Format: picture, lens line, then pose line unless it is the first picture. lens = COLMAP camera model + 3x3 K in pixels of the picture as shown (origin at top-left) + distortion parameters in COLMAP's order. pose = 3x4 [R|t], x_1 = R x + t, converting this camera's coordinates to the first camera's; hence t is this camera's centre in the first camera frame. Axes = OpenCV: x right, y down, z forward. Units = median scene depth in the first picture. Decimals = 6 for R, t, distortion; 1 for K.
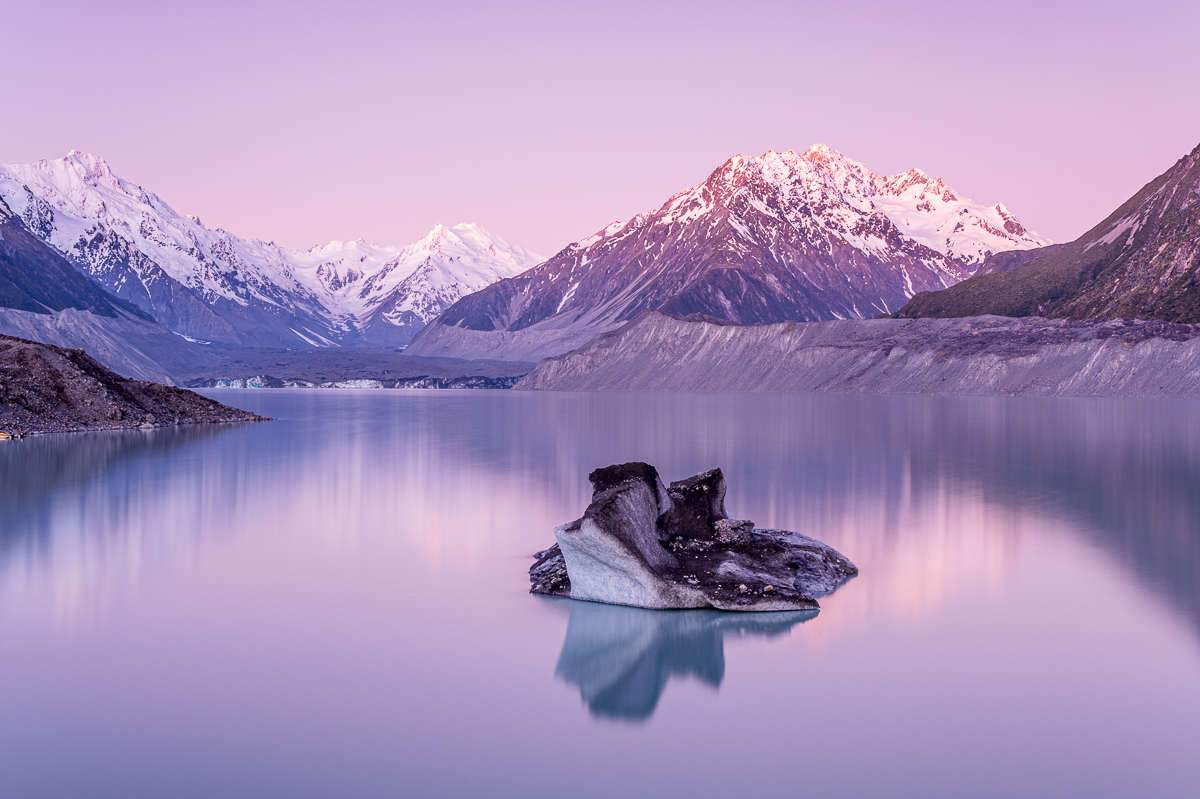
lens RADIAL K [[1631.2, 0, 602.6], [0, 1631.2, 395.0], [0, 0, 1]] dist [0.031521, 0.000000]
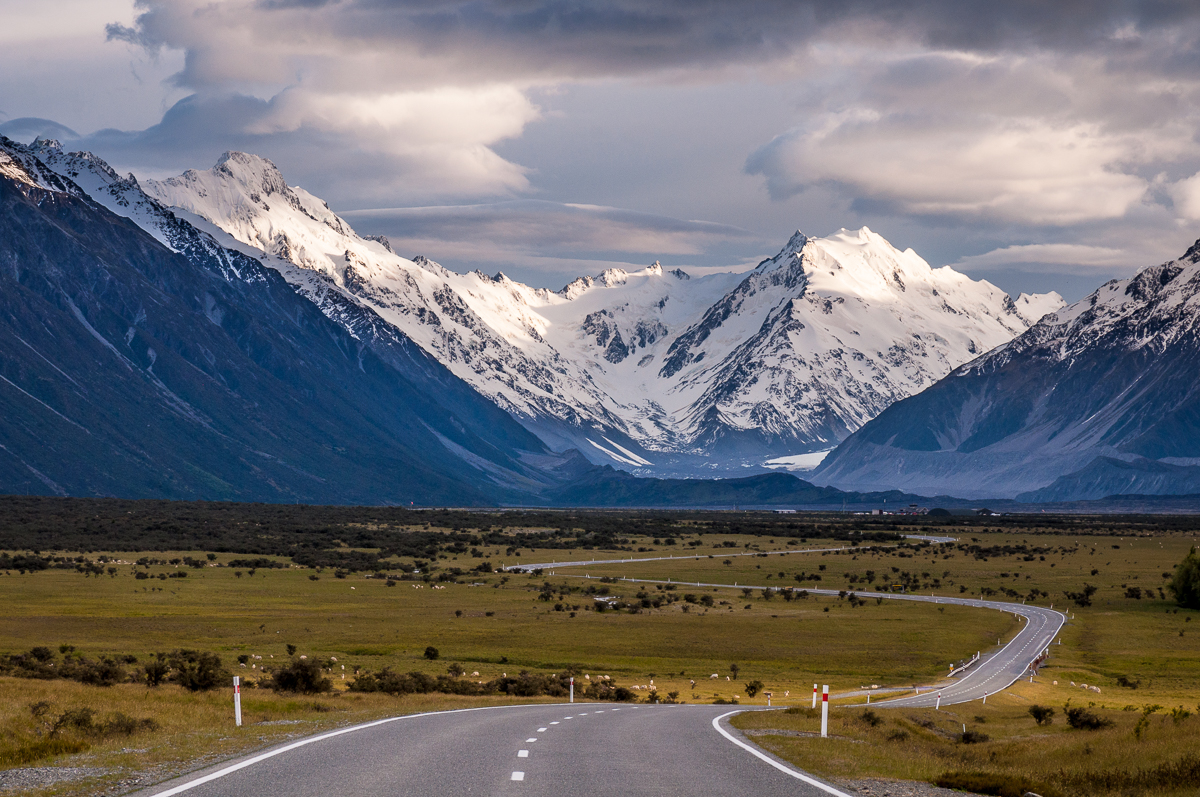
lens RADIAL K [[4373.5, 0, 599.5], [0, 4373.5, 399.4], [0, 0, 1]] dist [0.168523, 0.000000]
pose [[0.992387, -0.009725, -0.122771, 0.023094], [0.004839, 0.999187, -0.040031, 0.015227], [0.123060, 0.039132, 0.991627, -0.947495]]
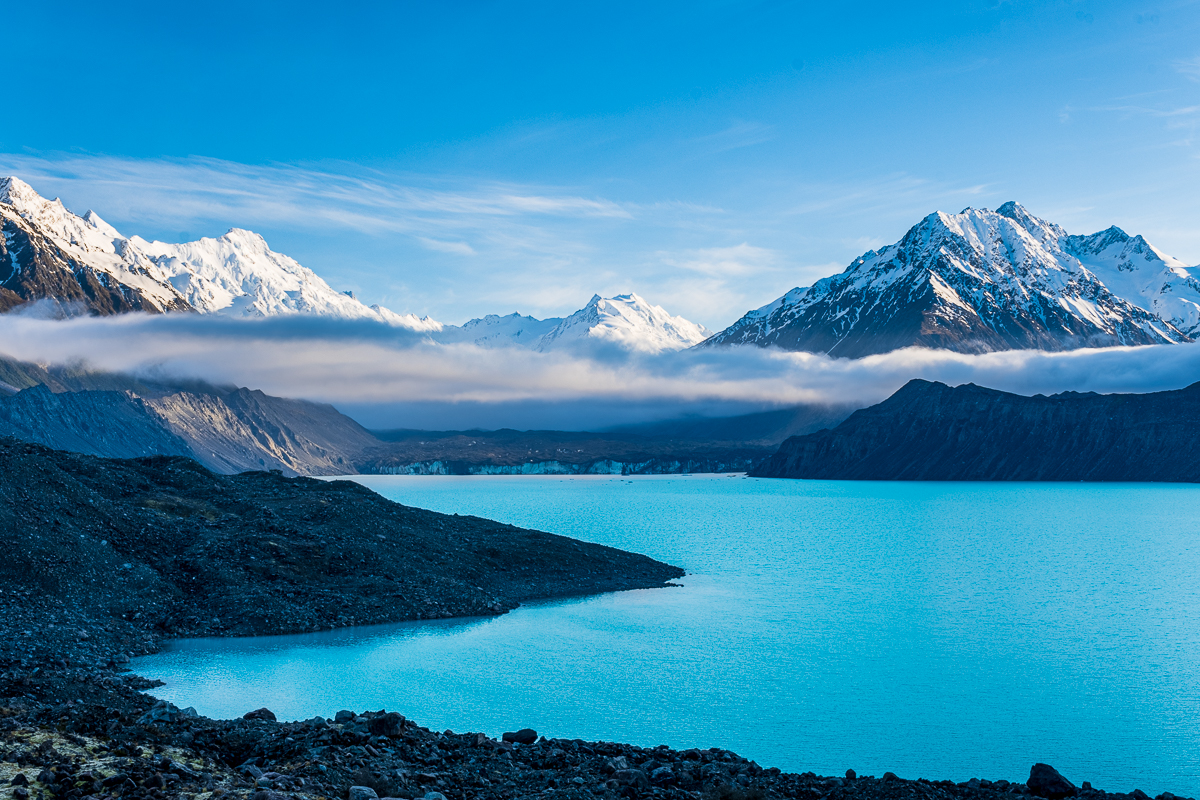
lens RADIAL K [[1667.8, 0, 600.1], [0, 1667.8, 400.9], [0, 0, 1]] dist [-0.110122, 0.000000]
pose [[0.995800, -0.013919, -0.090487, -0.021886], [0.010186, 0.999083, -0.041581, -0.002967], [0.090983, 0.040484, 0.995029, 0.047574]]
